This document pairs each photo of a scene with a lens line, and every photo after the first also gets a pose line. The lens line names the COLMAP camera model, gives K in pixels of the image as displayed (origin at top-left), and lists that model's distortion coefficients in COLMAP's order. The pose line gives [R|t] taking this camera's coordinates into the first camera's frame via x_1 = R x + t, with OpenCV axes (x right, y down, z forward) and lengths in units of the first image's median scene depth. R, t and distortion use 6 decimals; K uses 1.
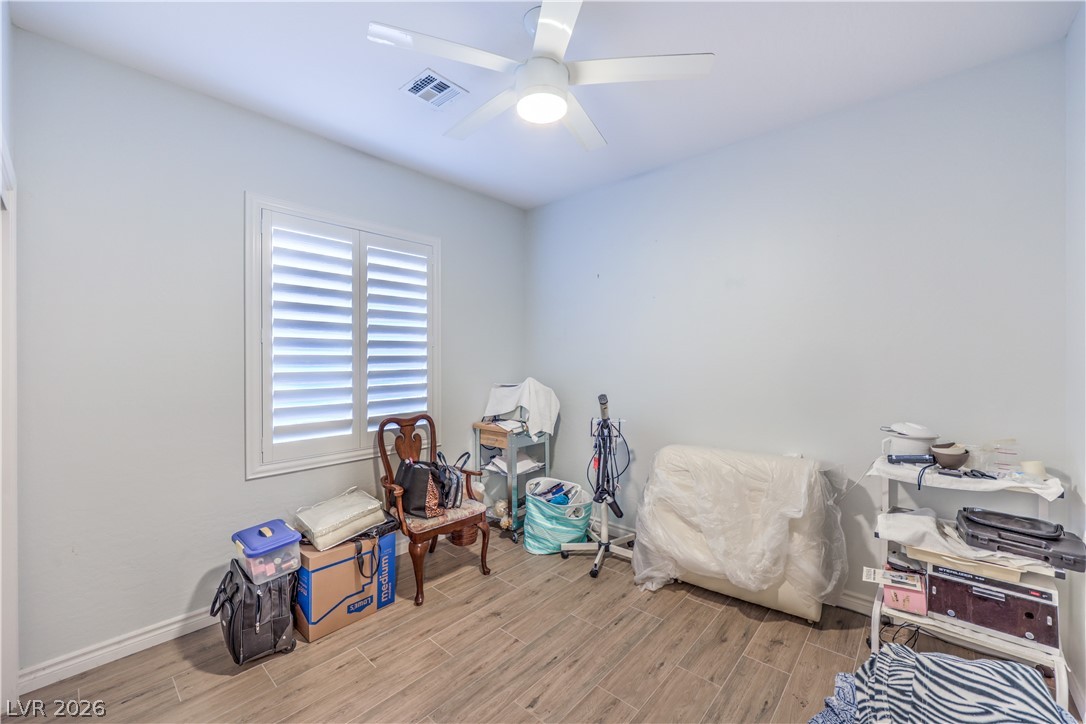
lens RADIAL K [[445.2, 0, 570.5], [0, 445.2, 360.1], [0, 0, 1]] dist [0.000450, 0.000118]
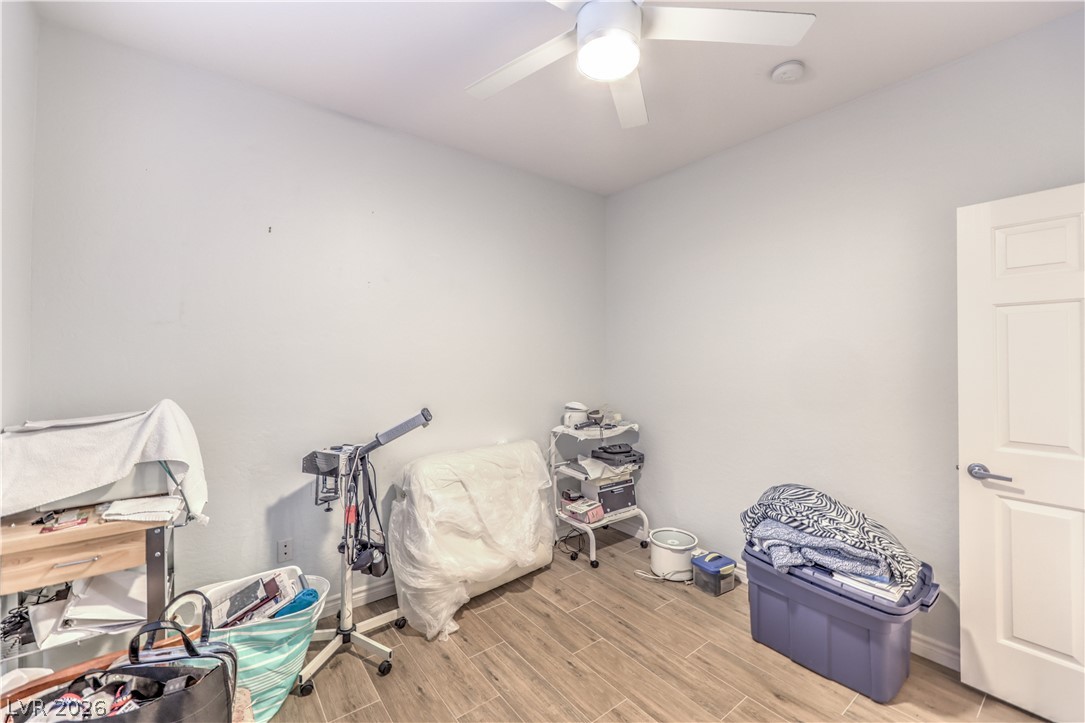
lens RADIAL K [[429.6, 0, 540.6], [0, 429.6, 359.0], [0, 0, 1]] dist [-0.001702, -0.000079]
pose [[0.220394, 0.002603, 0.975407, -0.663513], [-0.000455, 0.999997, -0.002566, -0.002683], [-0.975411, 0.000122, 0.220395, 0.744125]]
